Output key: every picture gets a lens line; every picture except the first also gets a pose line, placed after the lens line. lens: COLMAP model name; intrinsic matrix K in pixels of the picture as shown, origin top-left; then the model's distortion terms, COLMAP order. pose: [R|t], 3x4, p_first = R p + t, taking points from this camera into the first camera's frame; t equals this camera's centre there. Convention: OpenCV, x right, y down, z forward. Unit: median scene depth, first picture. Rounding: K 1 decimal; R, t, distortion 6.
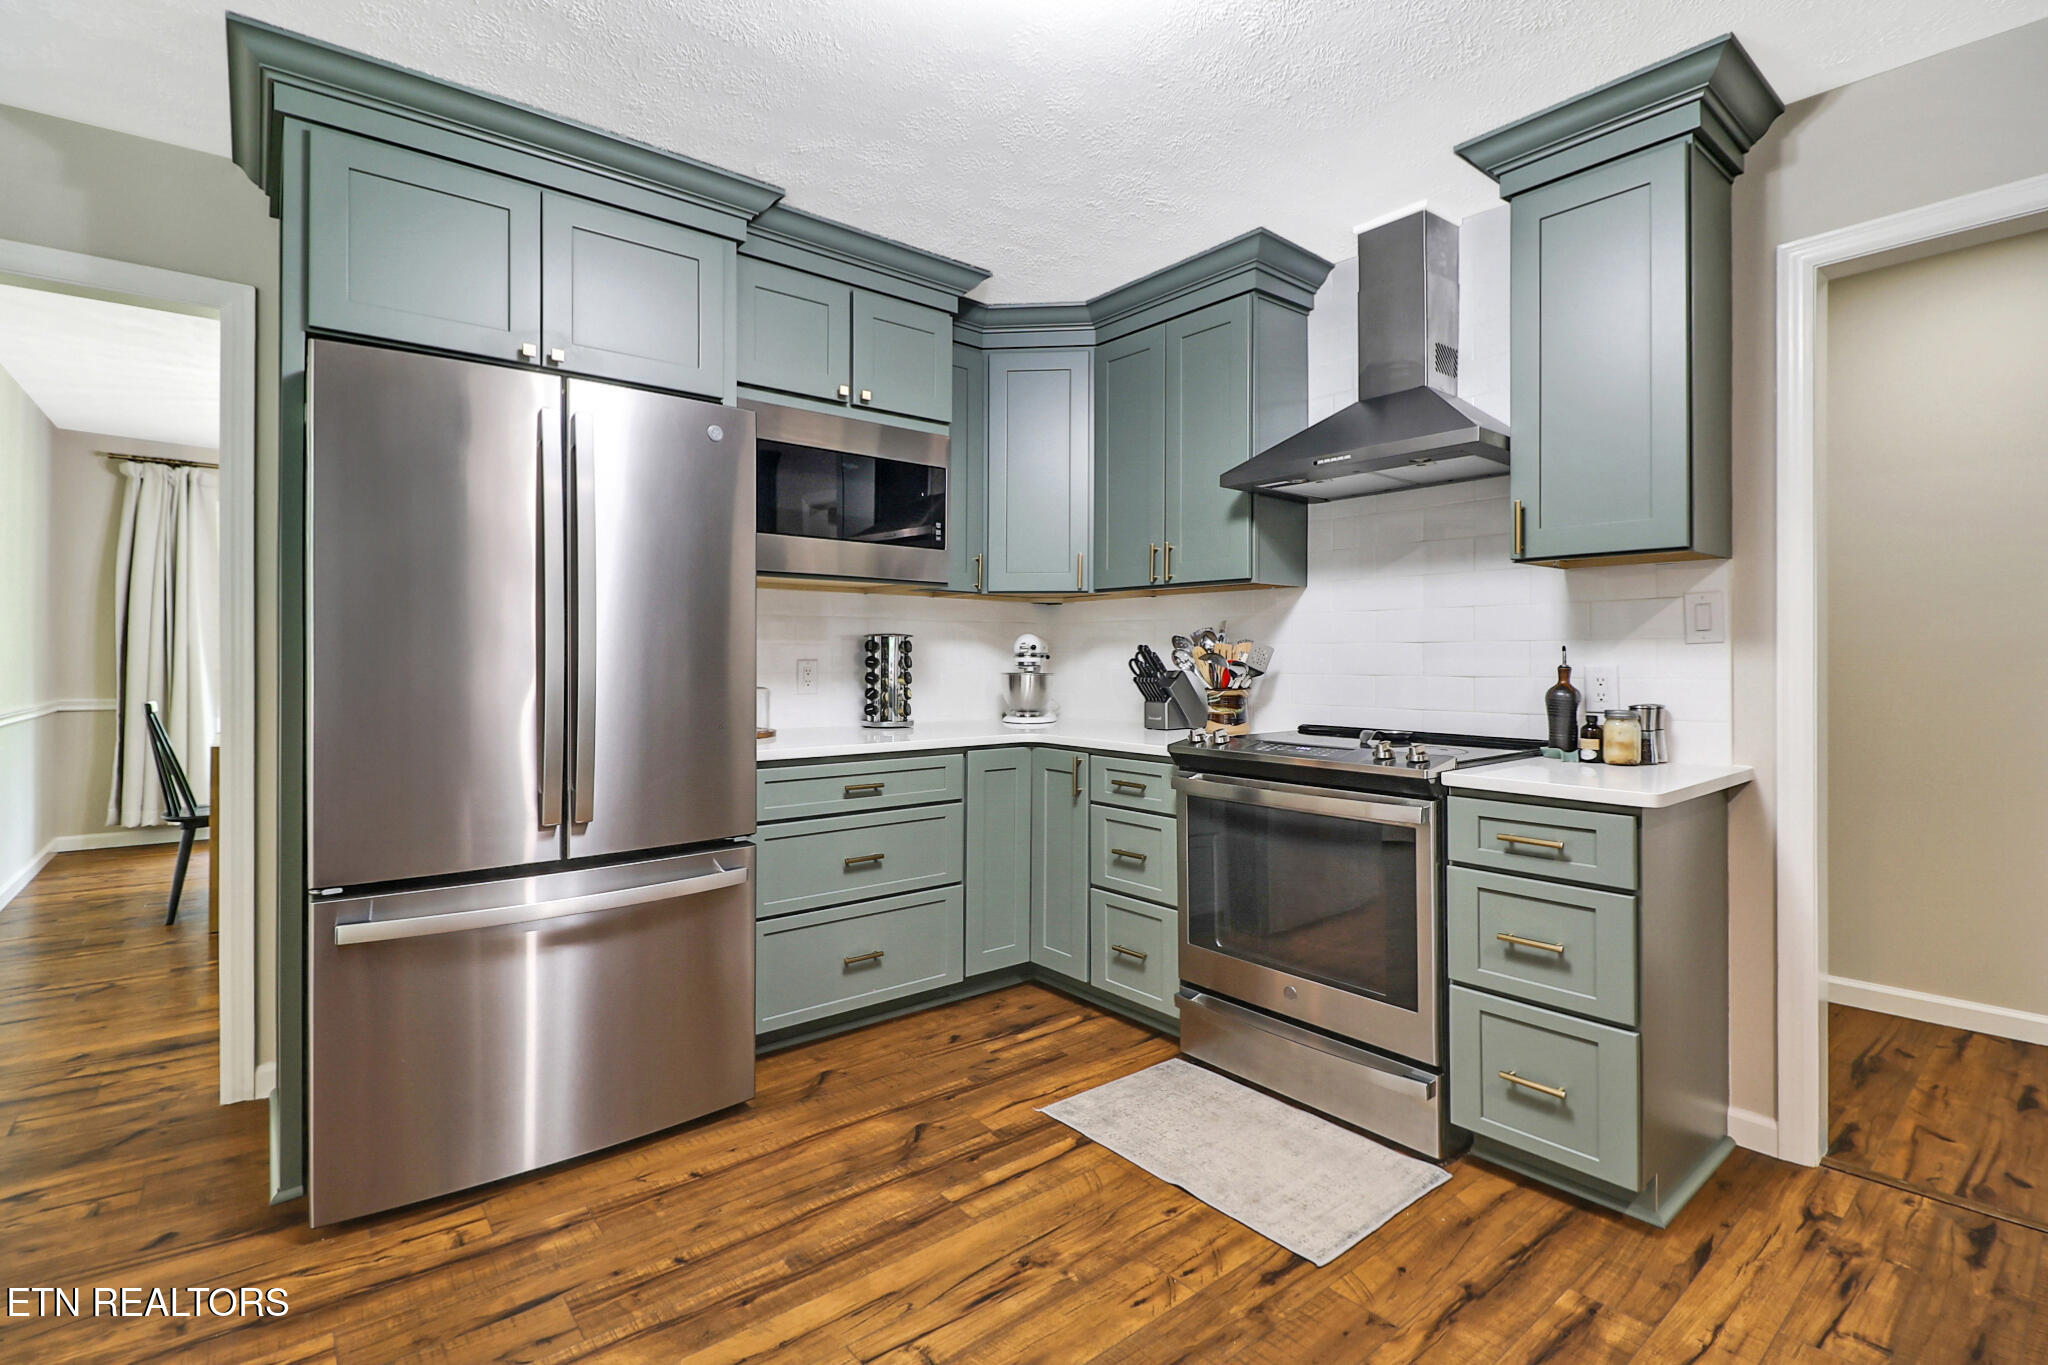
lens RADIAL K [[941.9, 0, 1021.8], [0, 941.9, 664.3], [0, 0, 1]] dist [-0.010179, -0.004208]
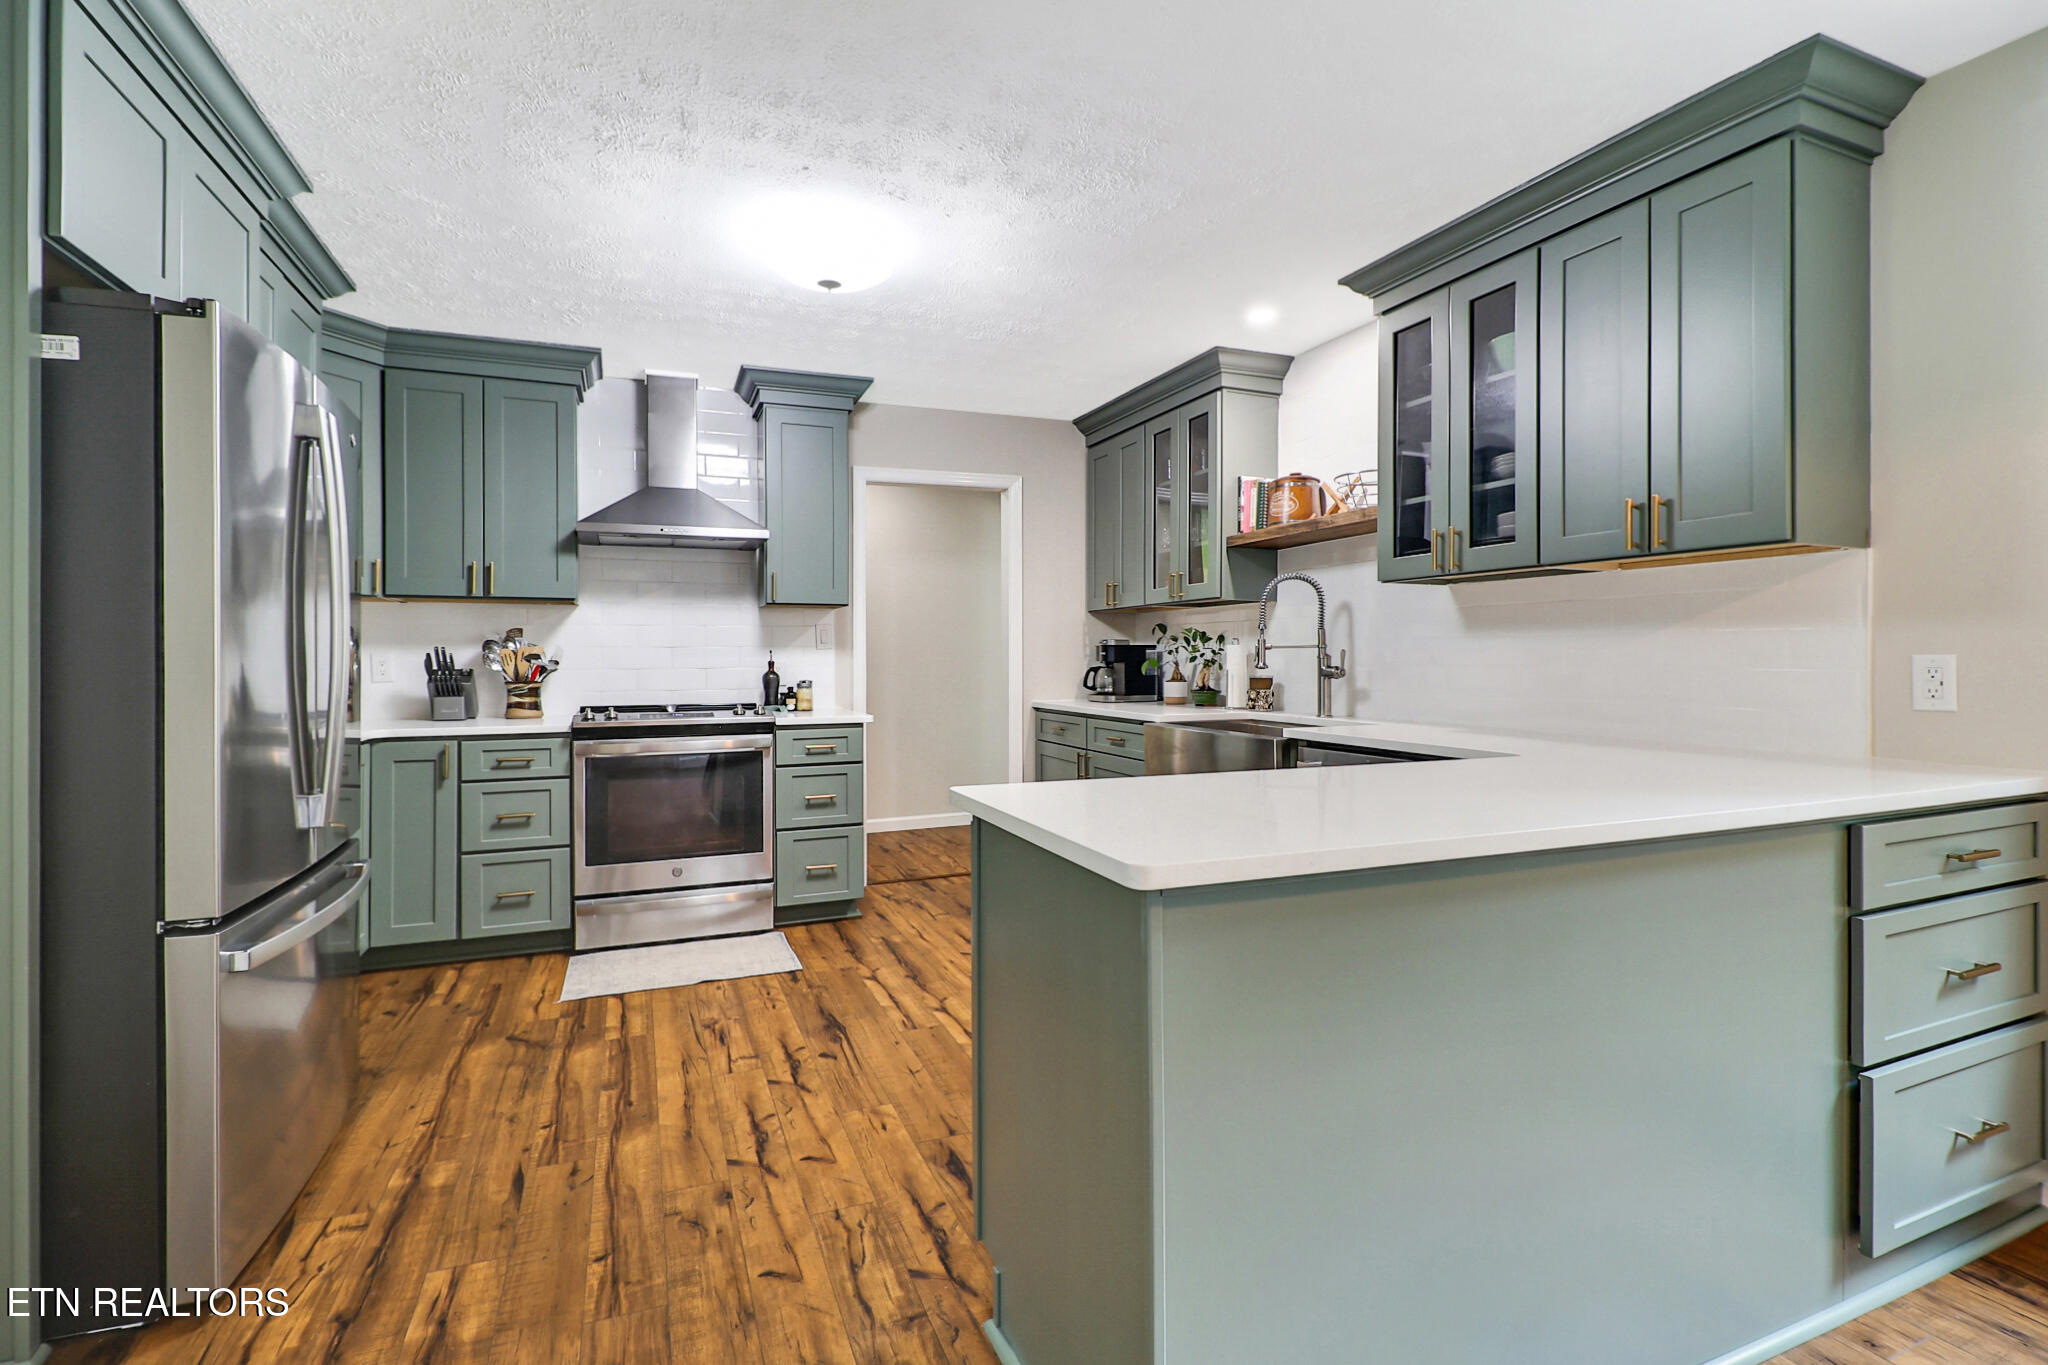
lens RADIAL K [[941.9, 0, 1024.8], [0, 941.9, 667.8], [0, 0, 1]] dist [-0.010179, -0.004208]
pose [[0.276377, -0.011087, 0.960985, -1.140917], [0.012712, 0.999888, 0.007880, 0.006932], [-0.960965, 0.010038, 0.276487, 0.009480]]
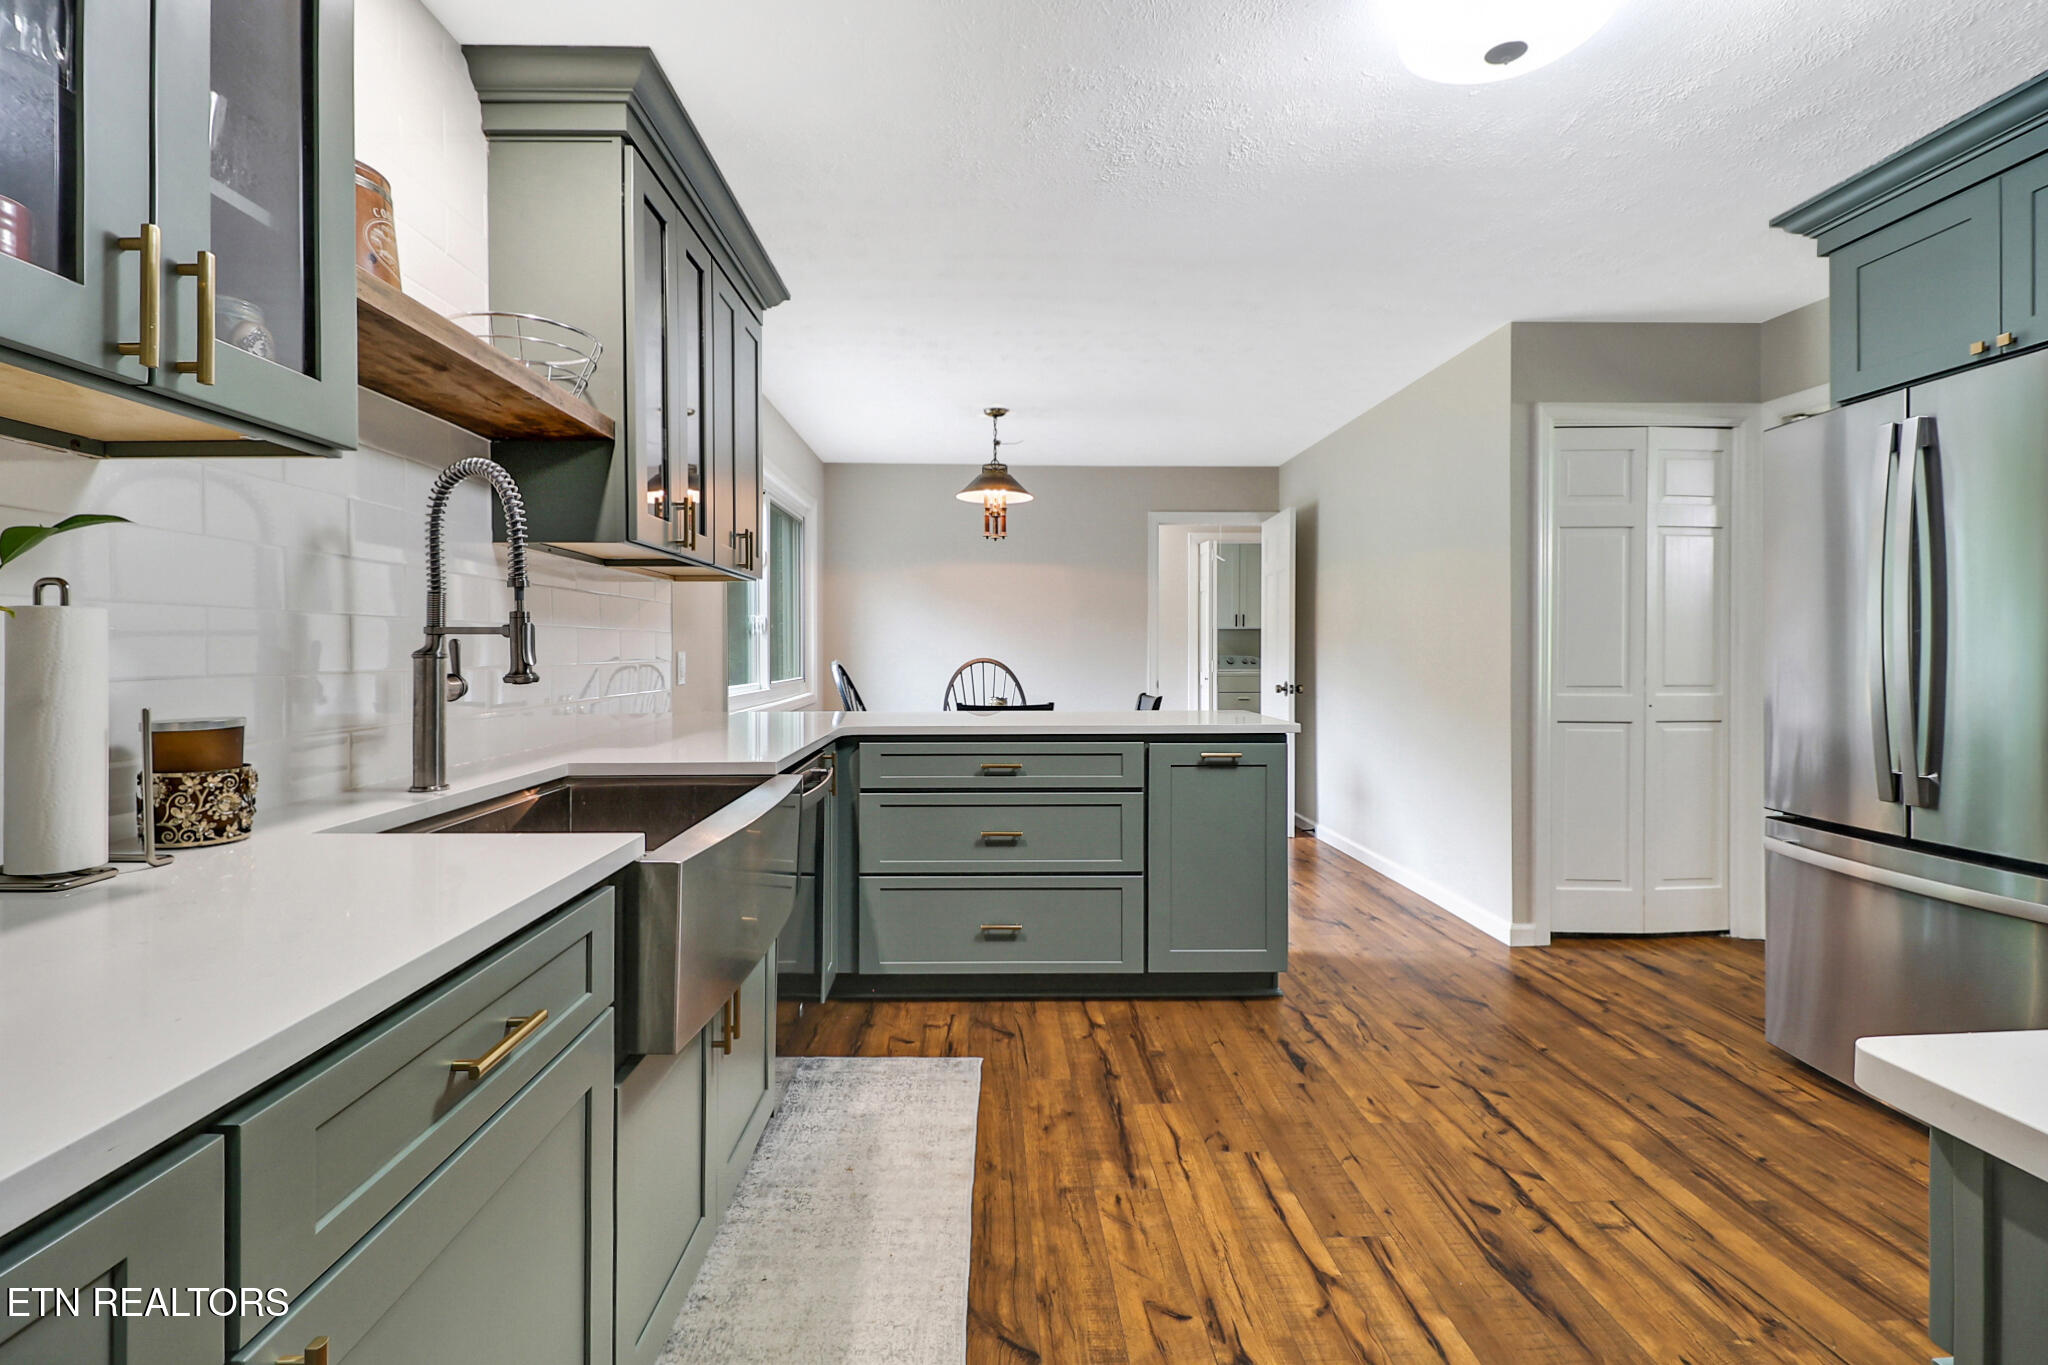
lens RADIAL K [[941.9, 0, 985.9], [0, 941.9, 657.9], [0, 0, 1]] dist [-0.010179, -0.004208]
pose [[-0.622144, 0.000401, -0.782903, 0.937894], [-0.008293, 0.999940, 0.007103, 0.004395], [0.782859, 0.010912, -0.622104, 0.773911]]
